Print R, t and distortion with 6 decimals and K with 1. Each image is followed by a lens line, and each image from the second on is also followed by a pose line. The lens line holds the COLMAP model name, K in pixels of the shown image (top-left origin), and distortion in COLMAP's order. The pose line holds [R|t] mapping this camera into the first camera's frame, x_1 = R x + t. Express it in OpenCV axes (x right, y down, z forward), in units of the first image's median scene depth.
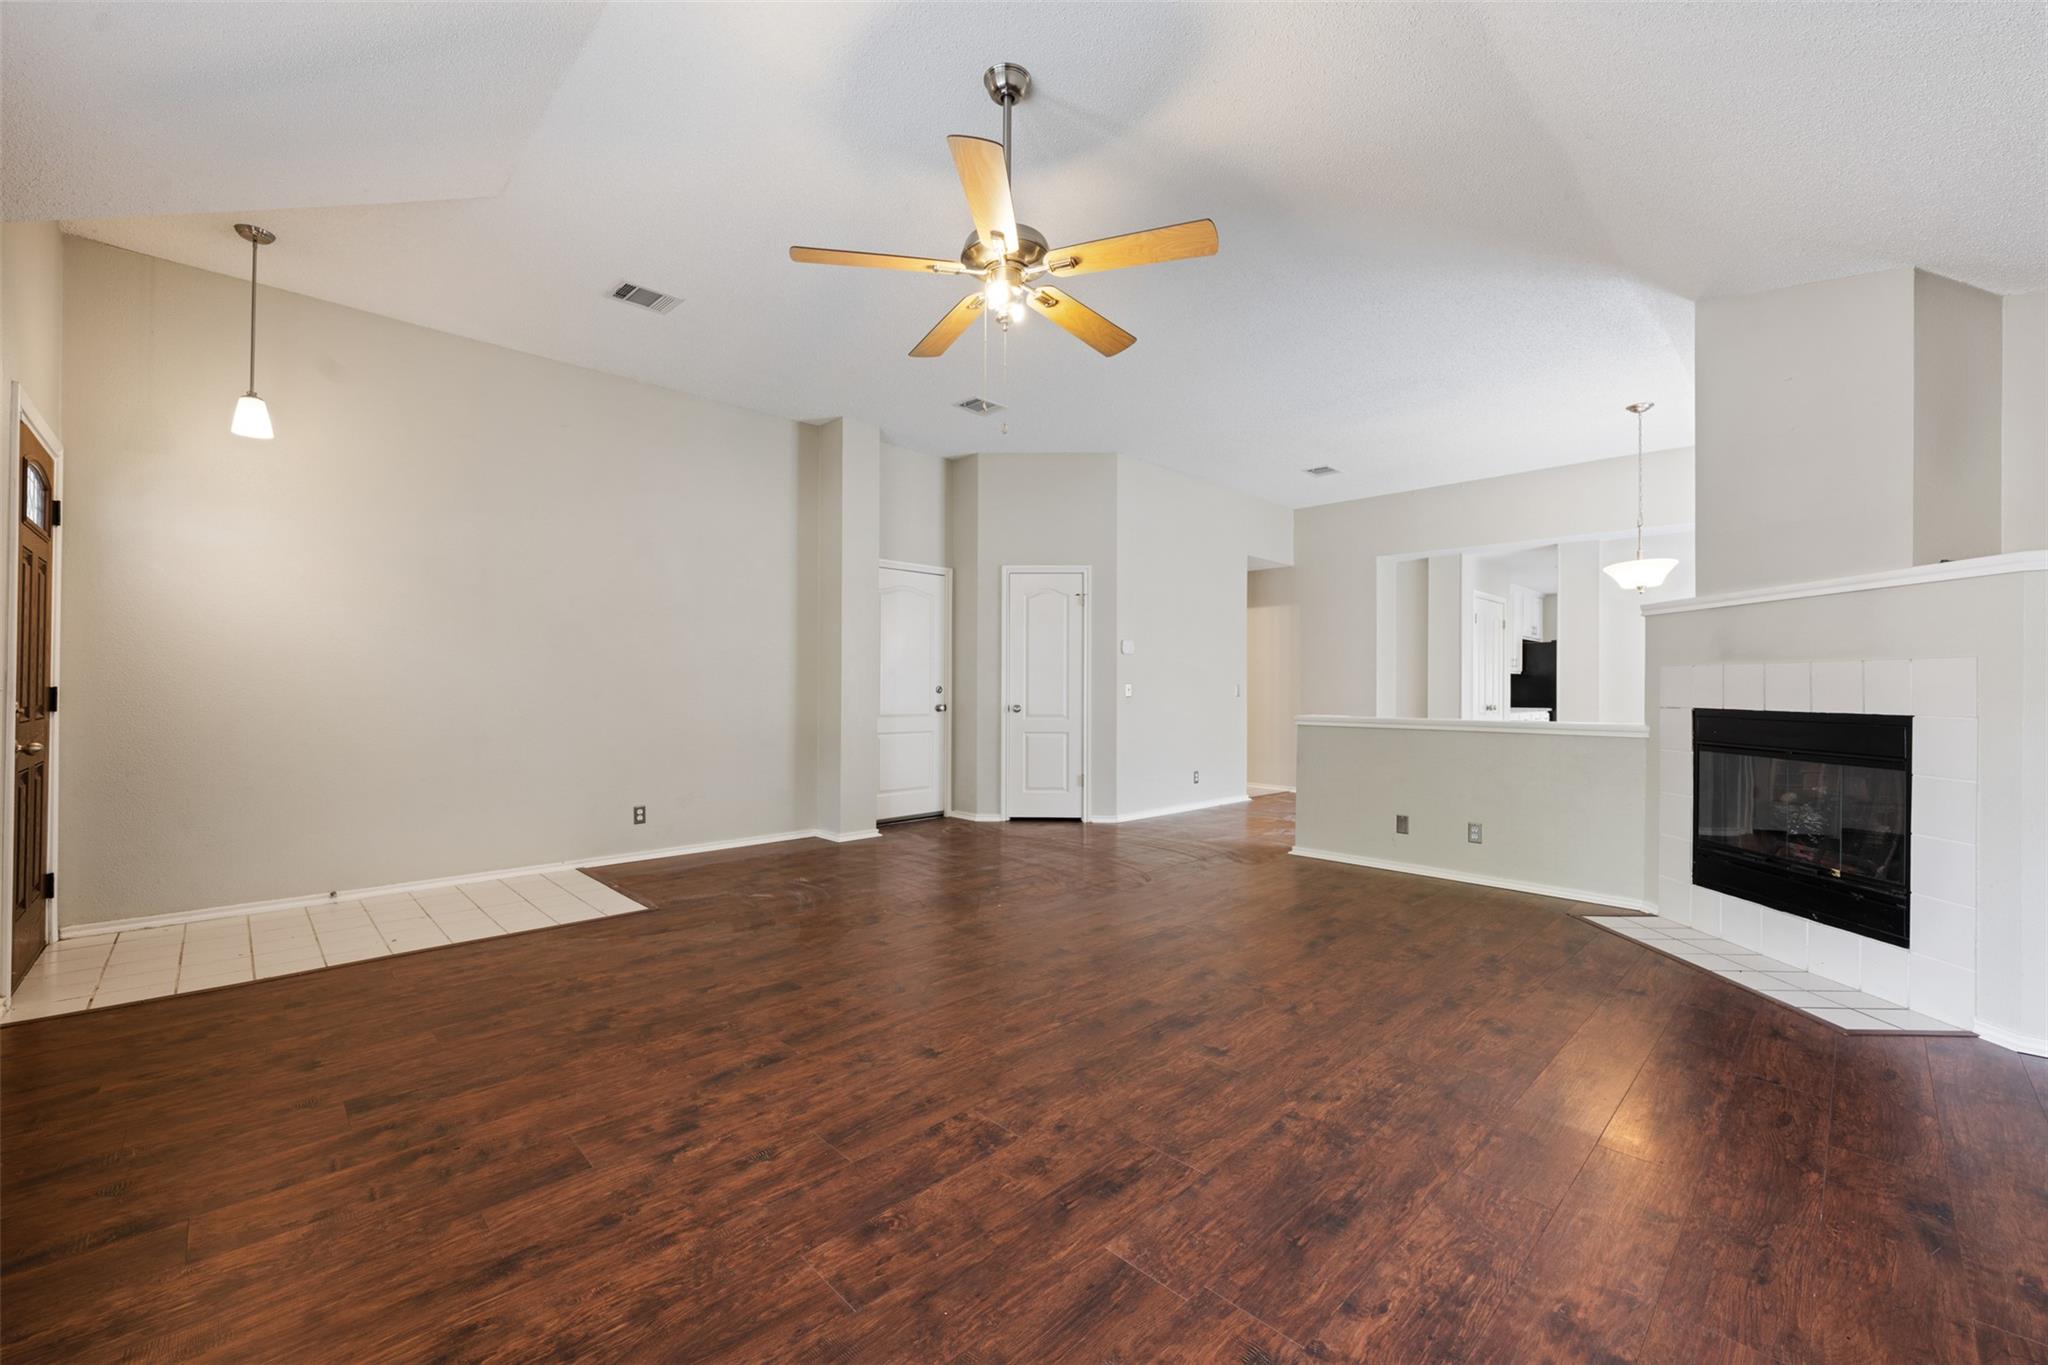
lens RADIAL K [[814.7, 0, 1027.8], [0, 814.7, 678.3], [0, 0, 1]] dist [-0.000015, -0.000251]
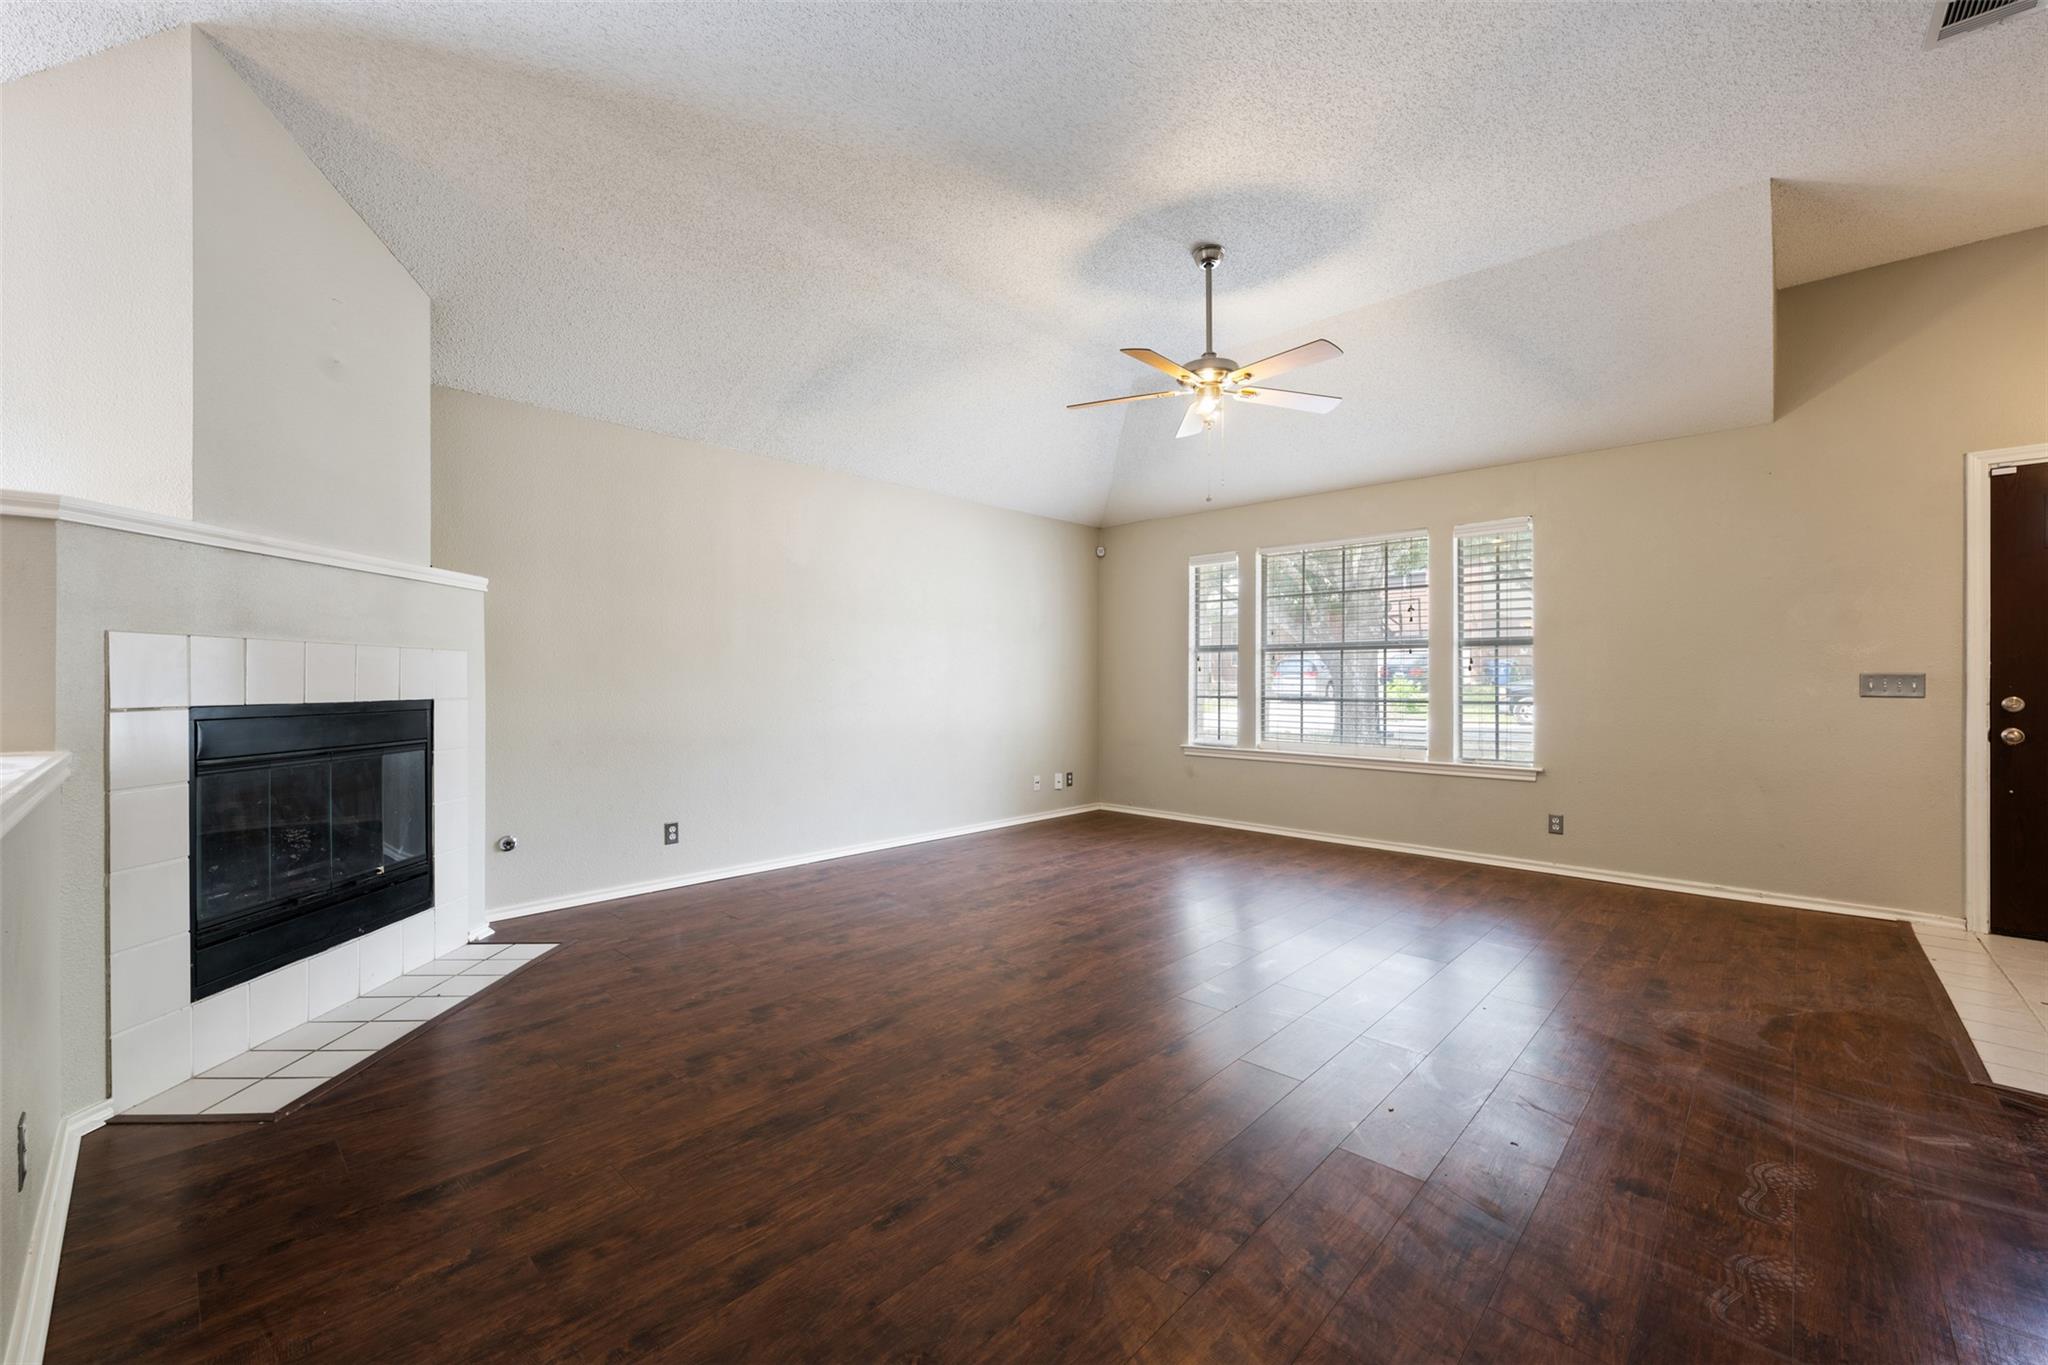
lens RADIAL K [[814.7, 0, 1027.8], [0, 814.7, 678.3], [0, 0, 1]] dist [-0.000015, -0.000251]
pose [[-0.999098, -0.007742, -0.041761, 0.391102], [-0.007219, 0.999894, -0.012660, 0.031624], [0.041855, -0.012347, -0.999047, 2.721743]]
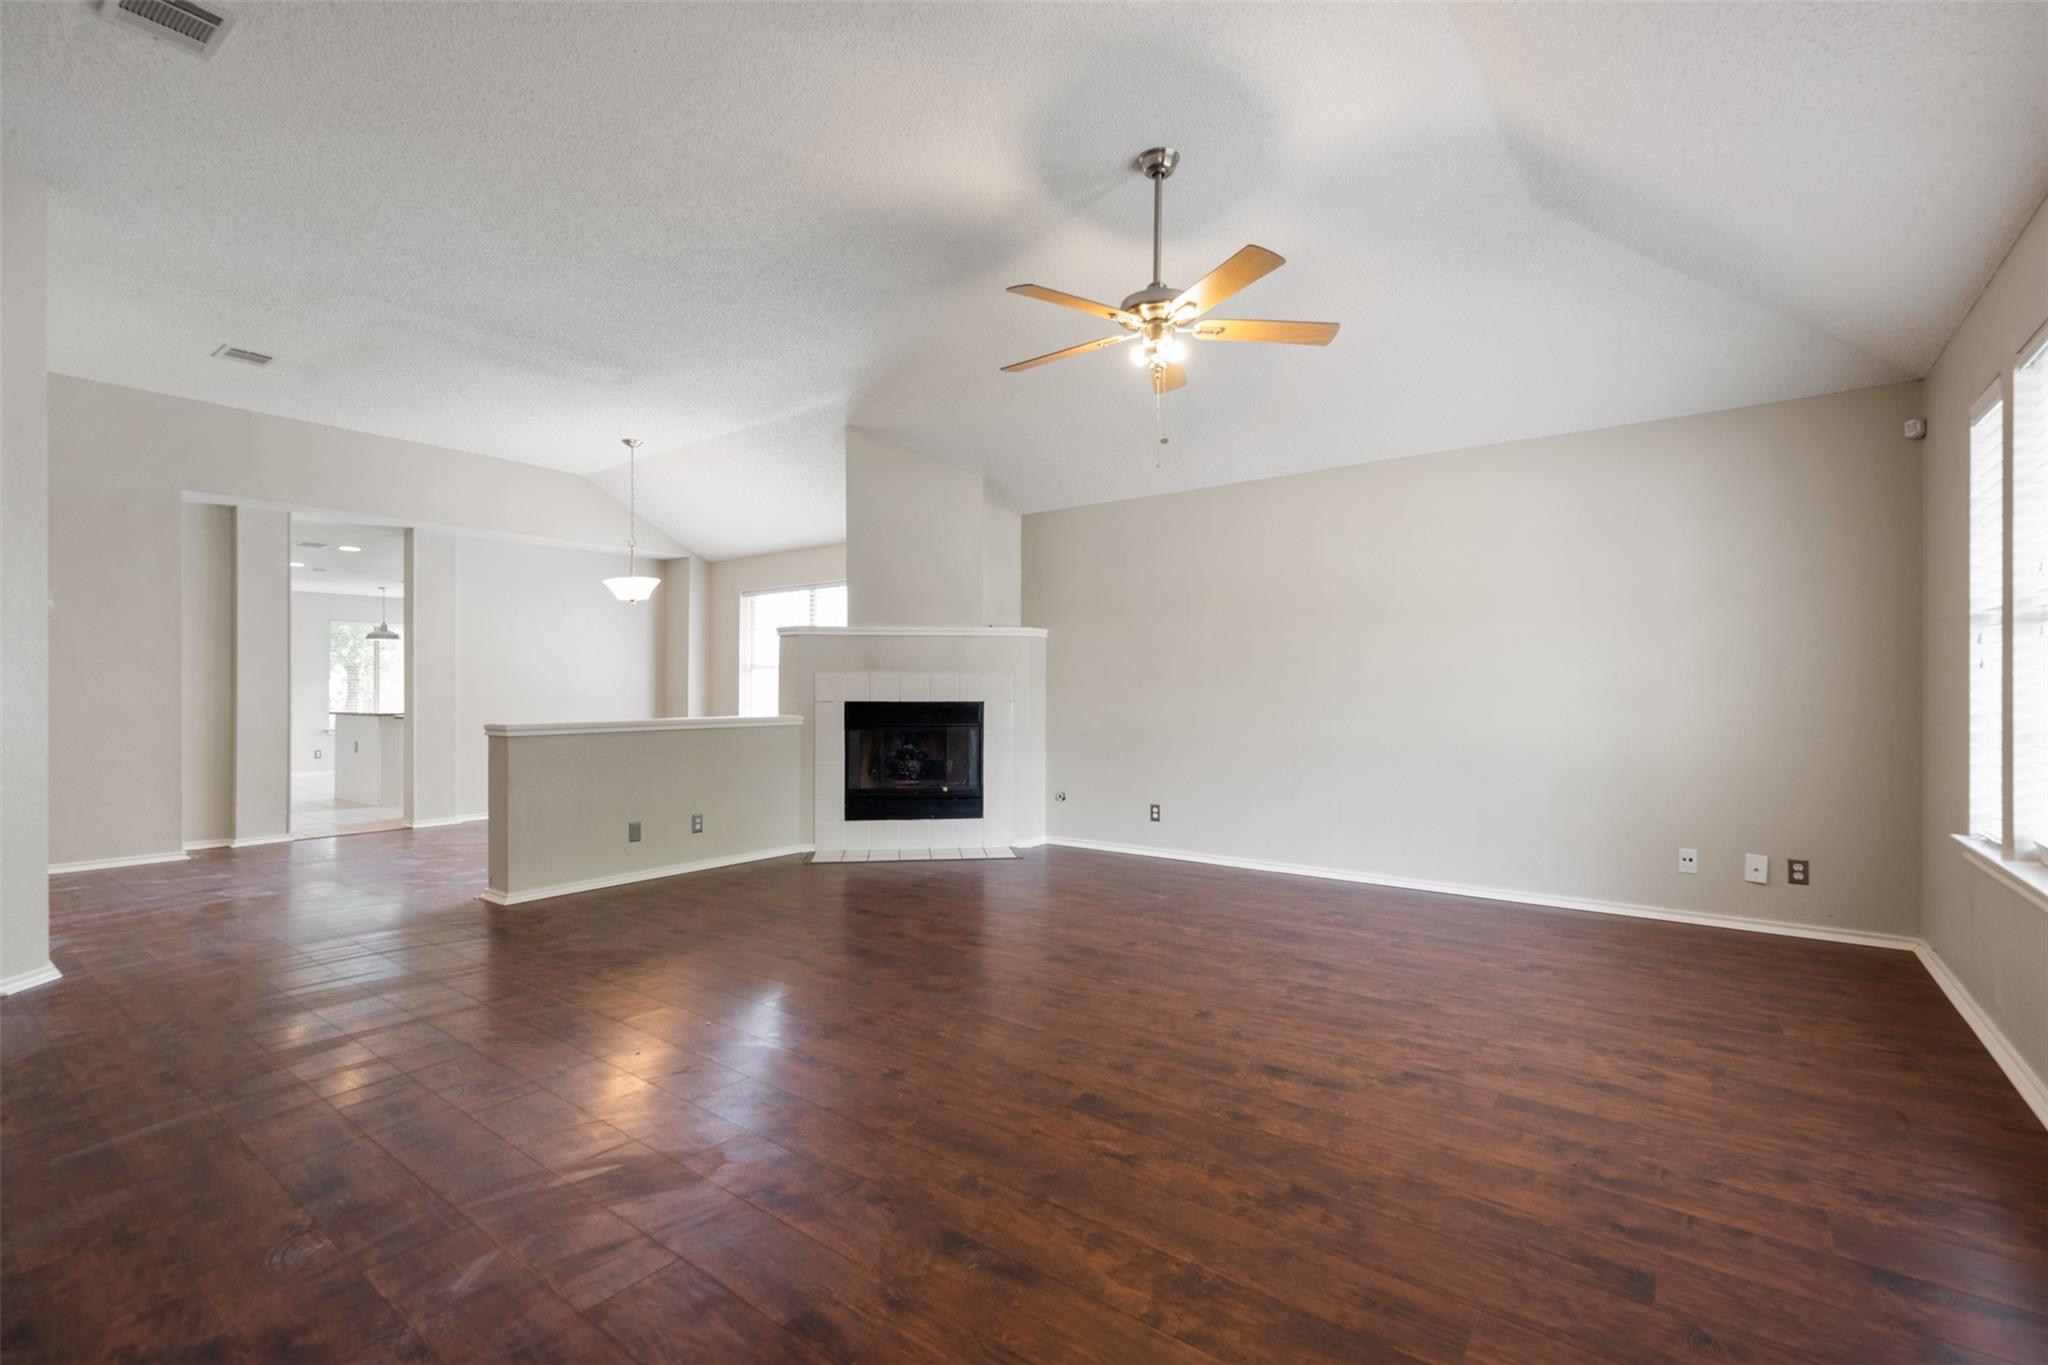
lens RADIAL K [[907.8, 0, 1018.2], [0, 907.8, 689.5], [0, 0, 1]] dist [0.000887, -0.000025]
pose [[-0.143065, -0.005949, 0.989695, -1.434757], [-0.010052, 0.999939, 0.004558, 0.007309], [-0.989662, -0.009296, -0.143116, 1.555703]]
